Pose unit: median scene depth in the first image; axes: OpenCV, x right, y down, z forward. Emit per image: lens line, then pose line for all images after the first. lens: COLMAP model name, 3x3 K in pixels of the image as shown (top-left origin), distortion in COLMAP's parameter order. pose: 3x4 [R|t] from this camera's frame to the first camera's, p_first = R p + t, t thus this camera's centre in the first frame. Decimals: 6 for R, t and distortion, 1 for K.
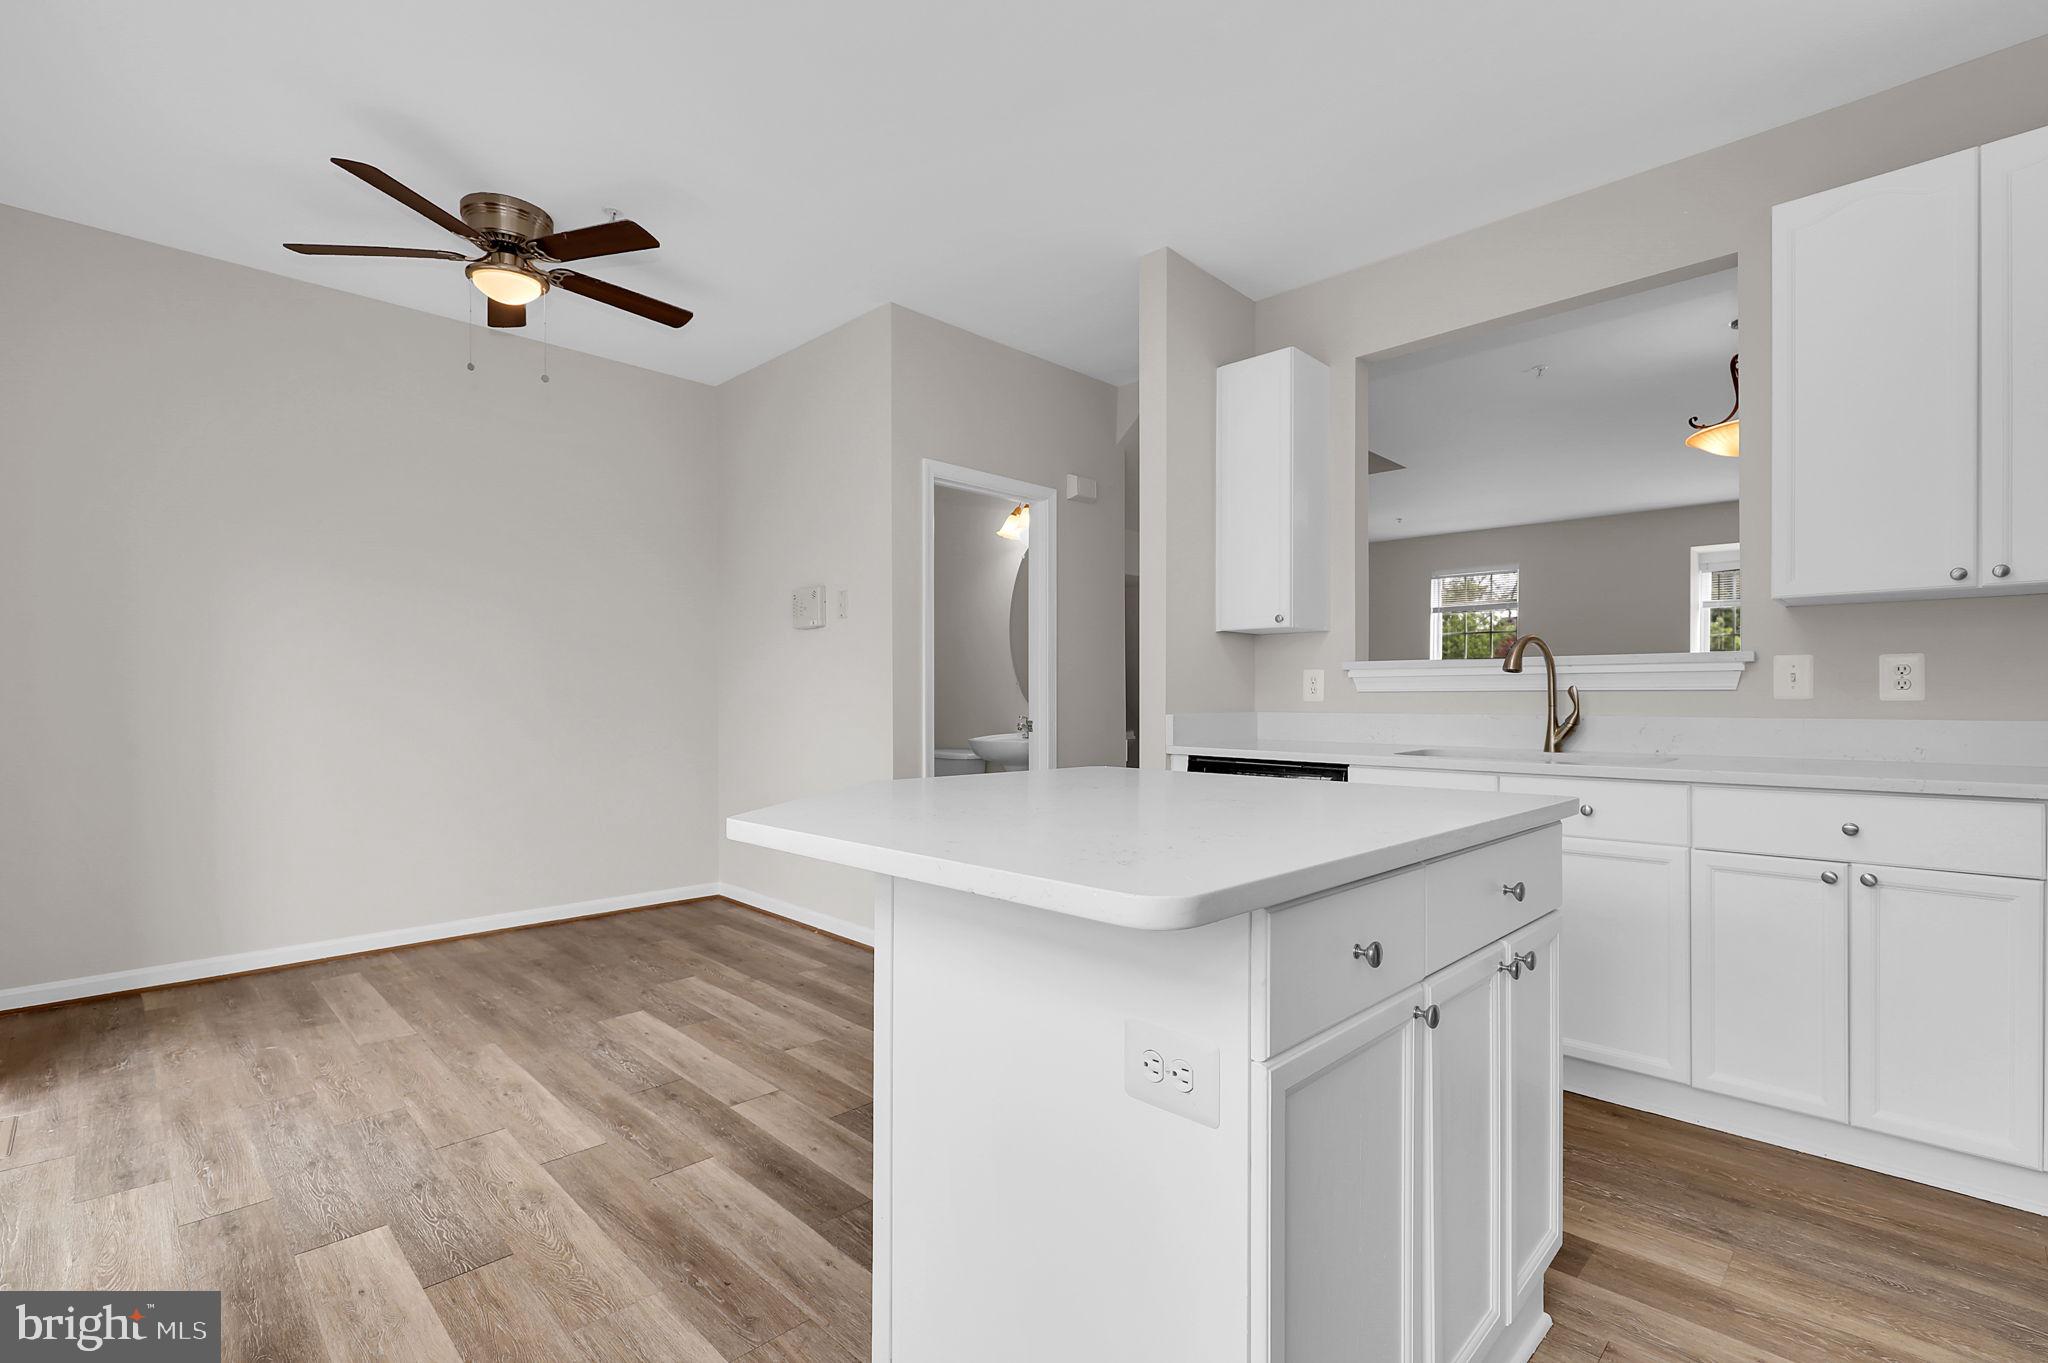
lens RADIAL K [[950.9, 0, 1024.0], [0, 950.9, 681.5], [0, 0, 1]] dist [0.001455, 0.000352]
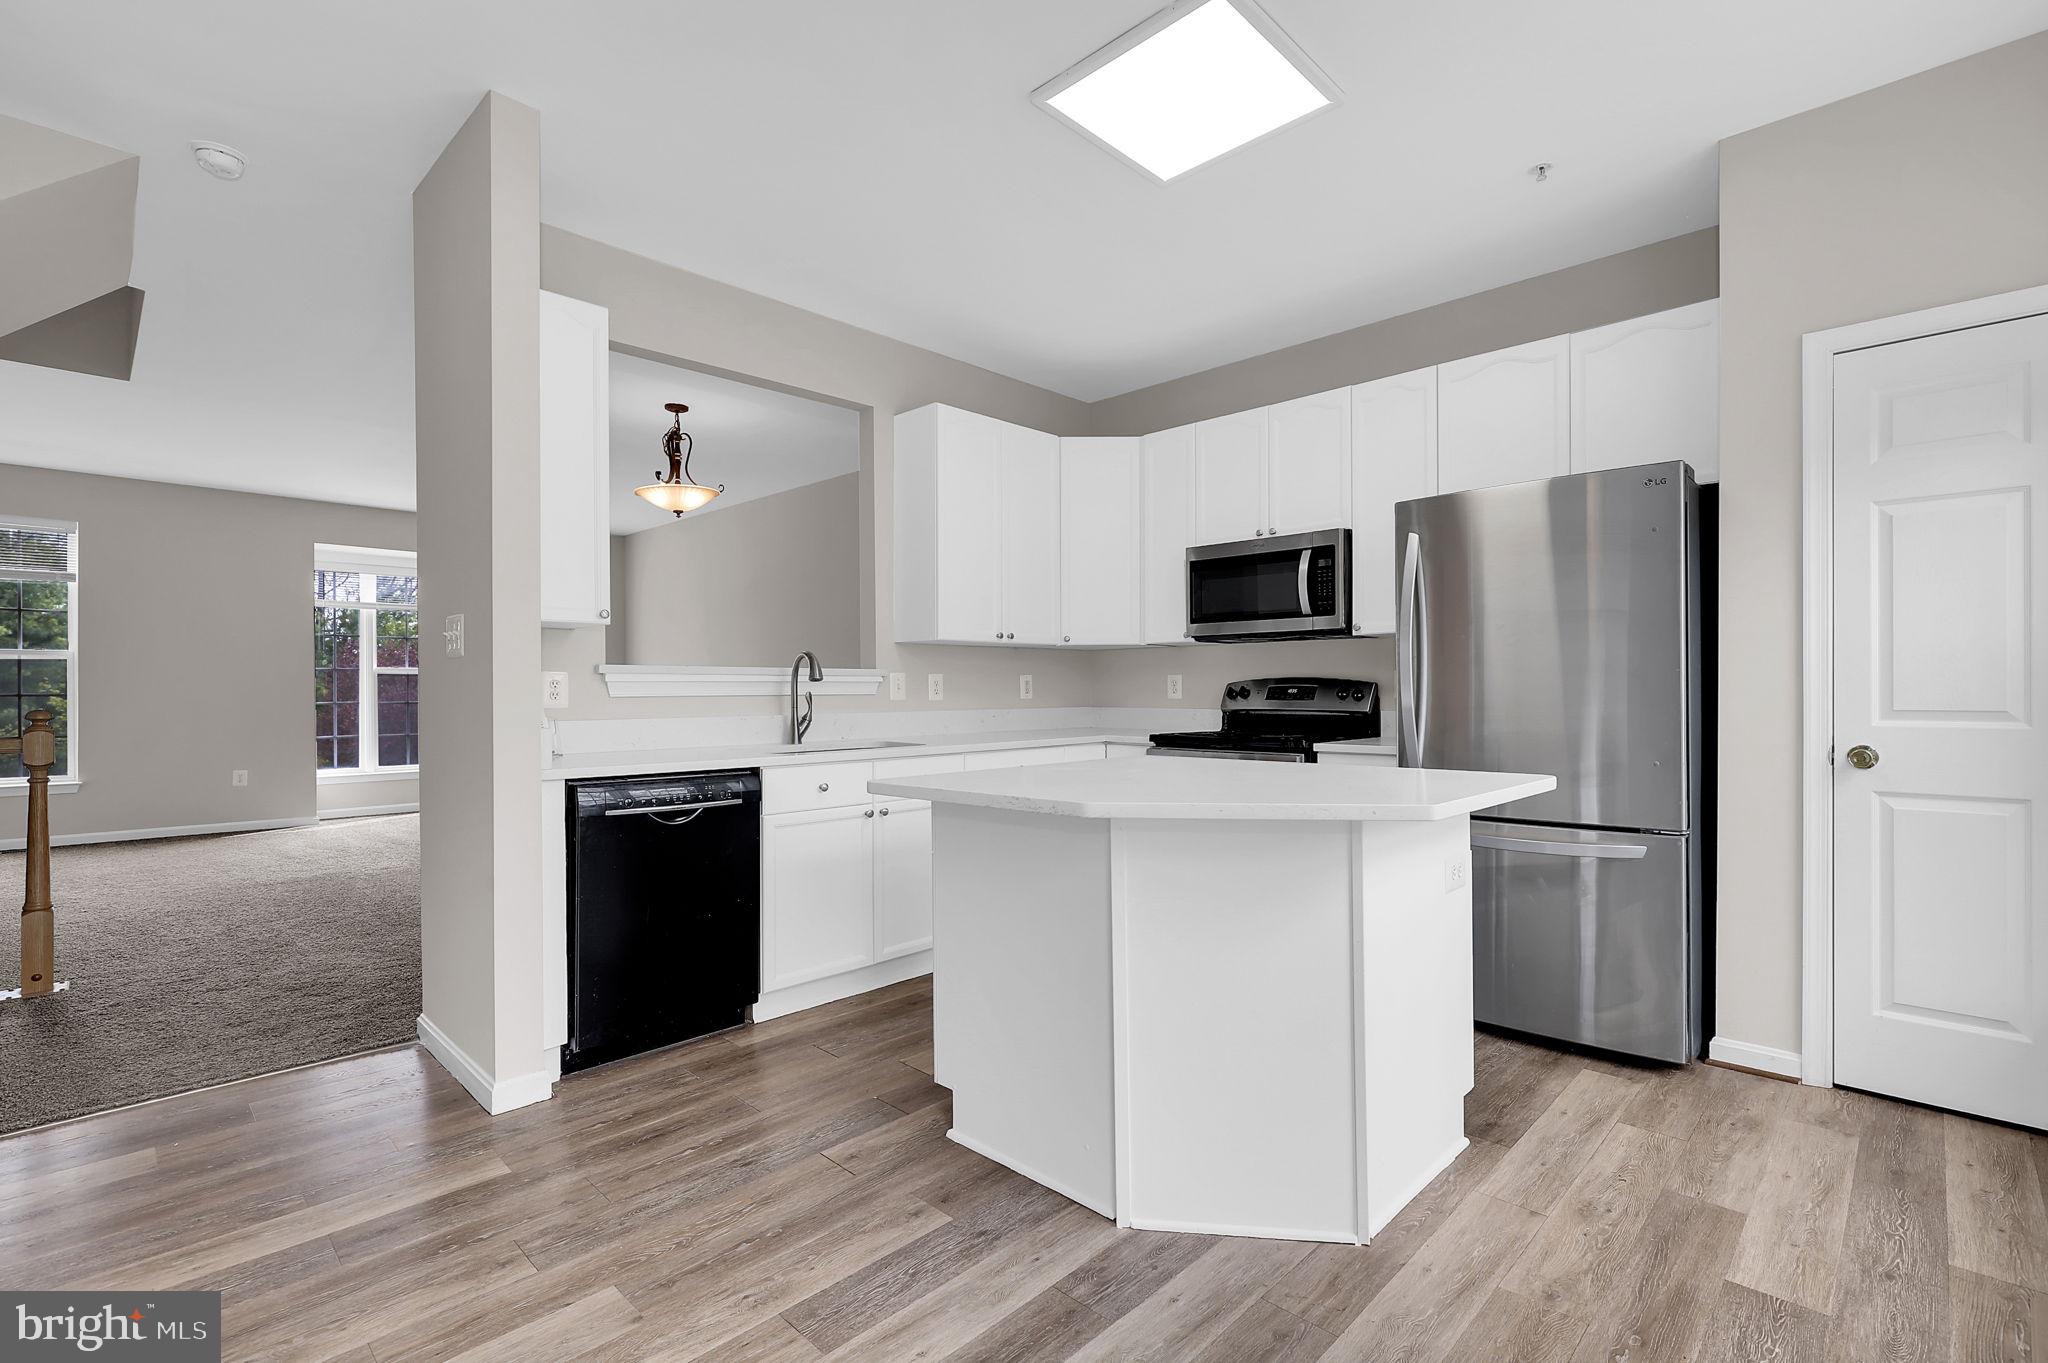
lens RADIAL K [[912.5, 0, 1031.9], [0, 912.5, 692.4], [0, 0, 1]] dist [-0.028647, 0.000479]
pose [[-0.021112, 0.005095, 0.999764, -0.734987], [-0.002777, 0.999983, -0.005155, 0.012928], [-0.999773, -0.002885, -0.021098, 0.826358]]
